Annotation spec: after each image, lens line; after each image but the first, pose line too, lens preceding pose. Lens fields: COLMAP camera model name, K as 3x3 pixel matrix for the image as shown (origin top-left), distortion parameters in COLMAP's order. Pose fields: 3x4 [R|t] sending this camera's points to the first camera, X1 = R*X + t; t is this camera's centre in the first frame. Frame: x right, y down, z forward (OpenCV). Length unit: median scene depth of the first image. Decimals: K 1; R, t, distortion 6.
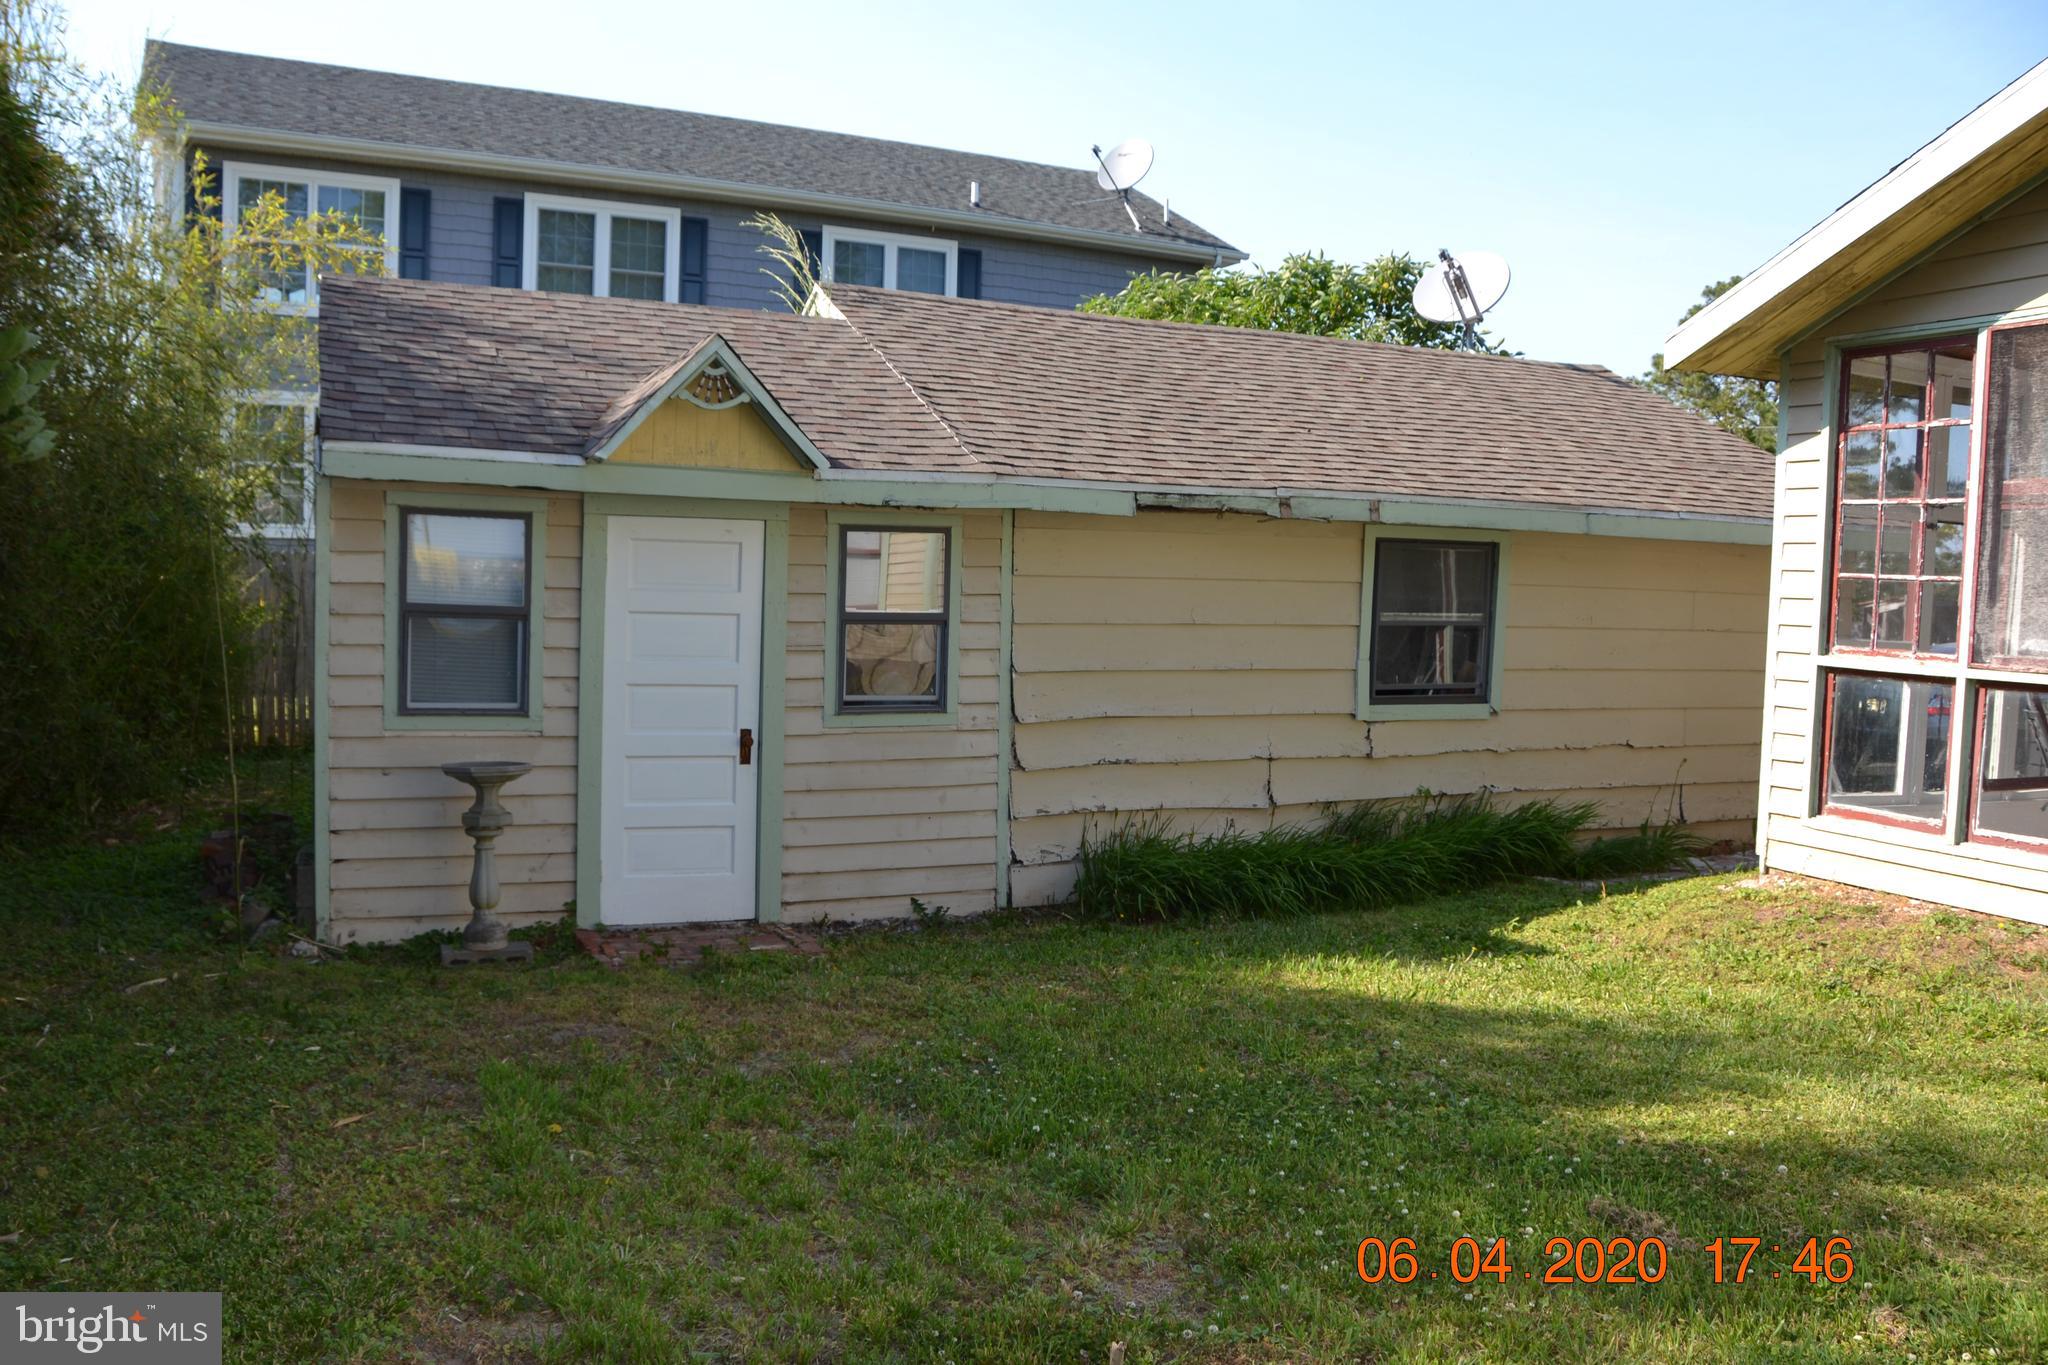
lens RADIAL K [[1653.8, 0, 1020.1], [0, 1653.8, 680.5], [0, 0, 1]] dist [-0.159209, 0.115226]
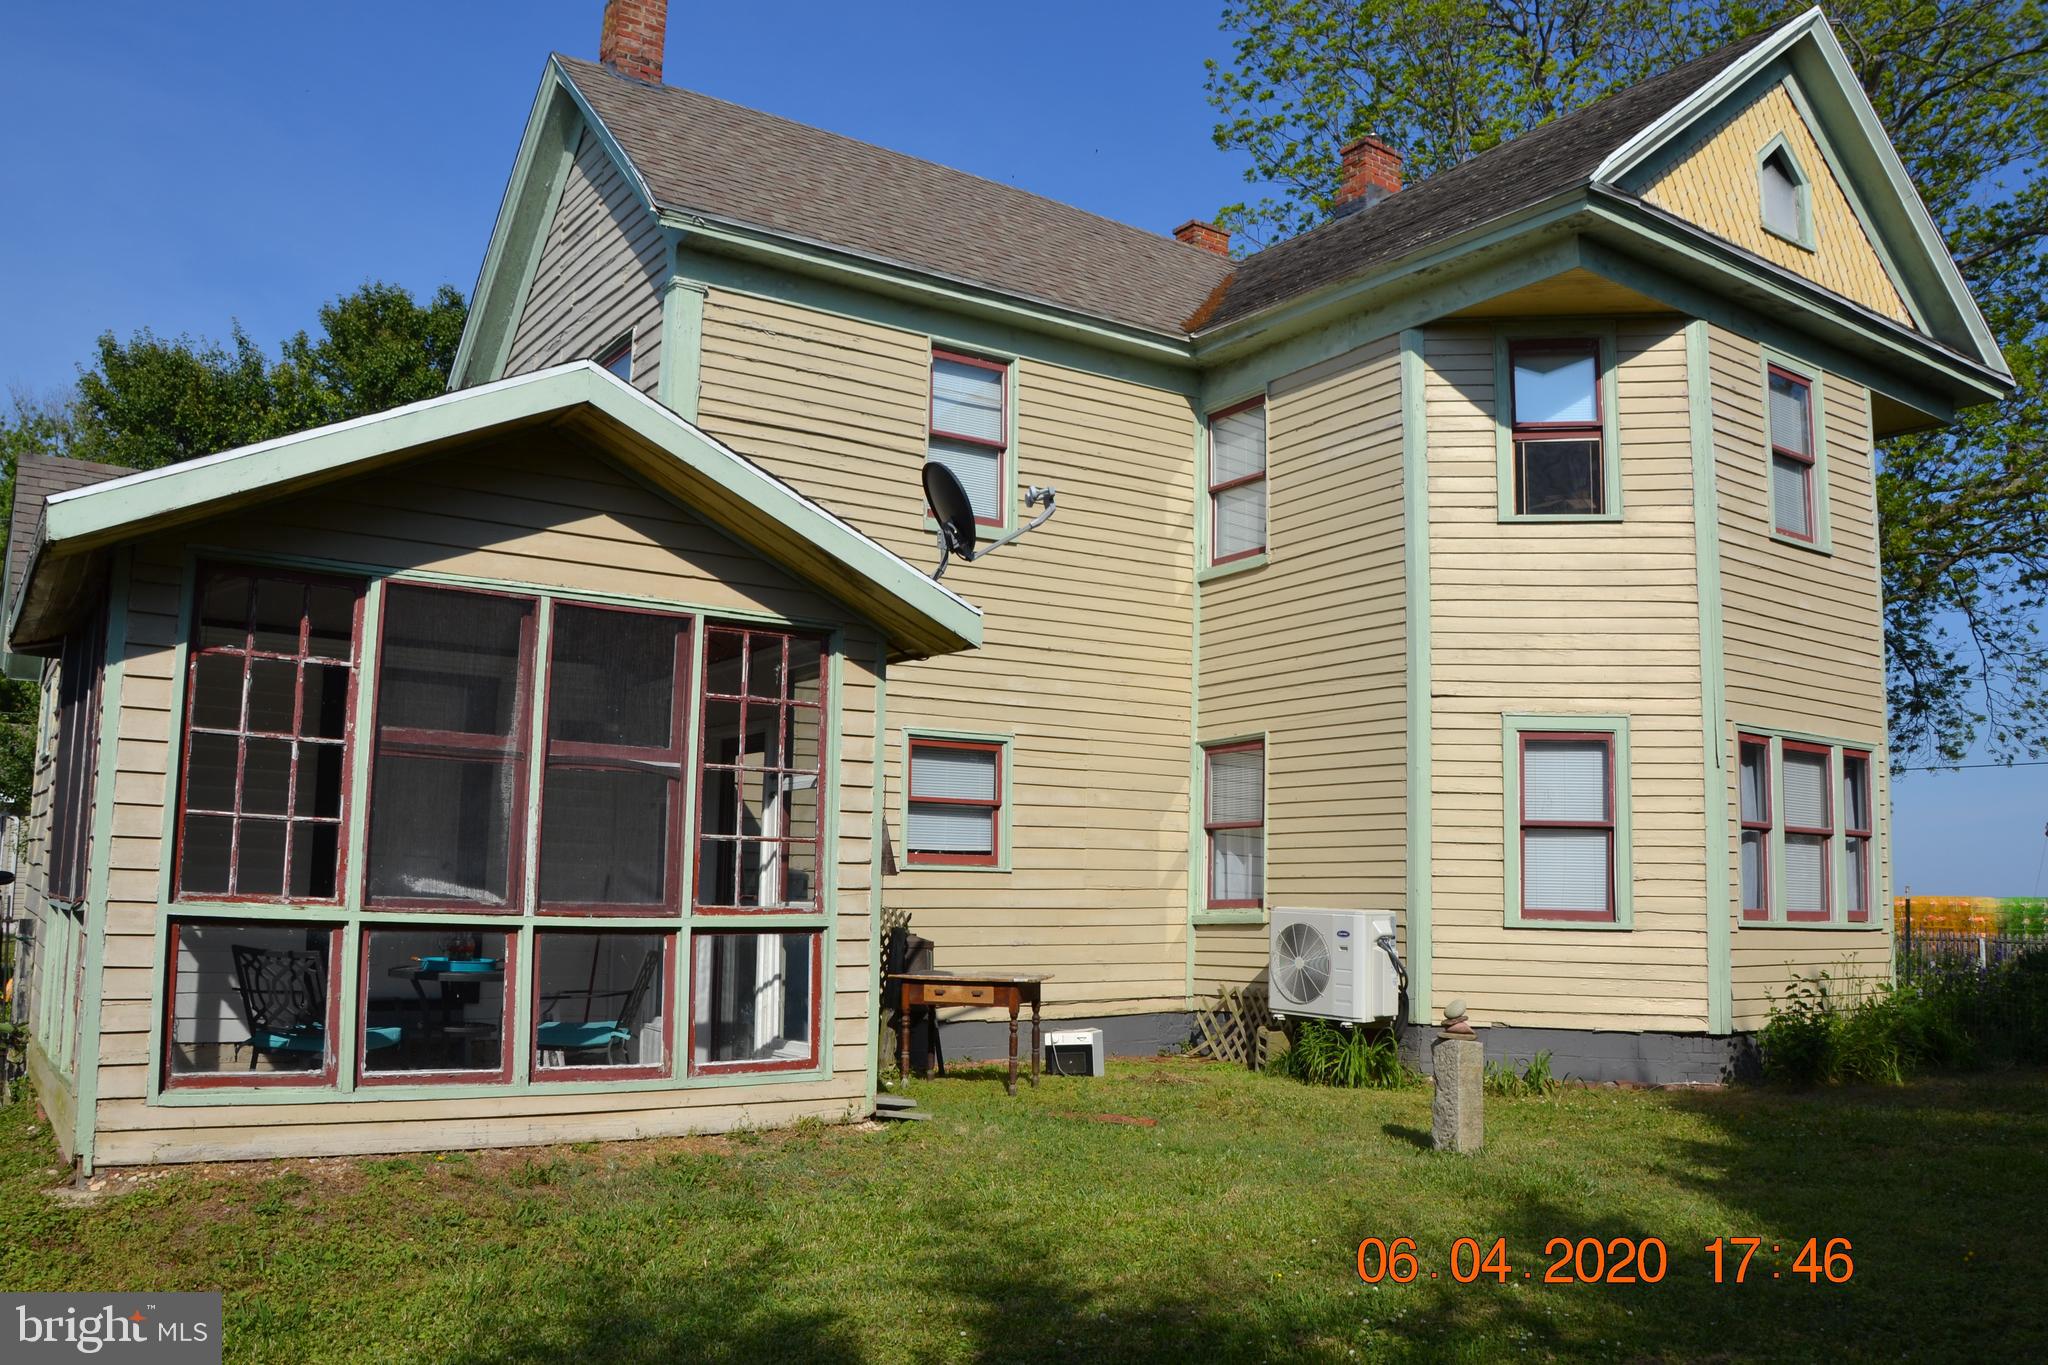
lens RADIAL K [[1653.8, 0, 989.5], [0, 1653.8, 702.2], [0, 0, 1]] dist [-0.159209, 0.115226]
pose [[-0.148177, 0.106052, 0.983258, -0.450577], [0.050452, 0.993750, -0.099580, -0.016171], [-0.987673, 0.034852, -0.152602, 0.725252]]
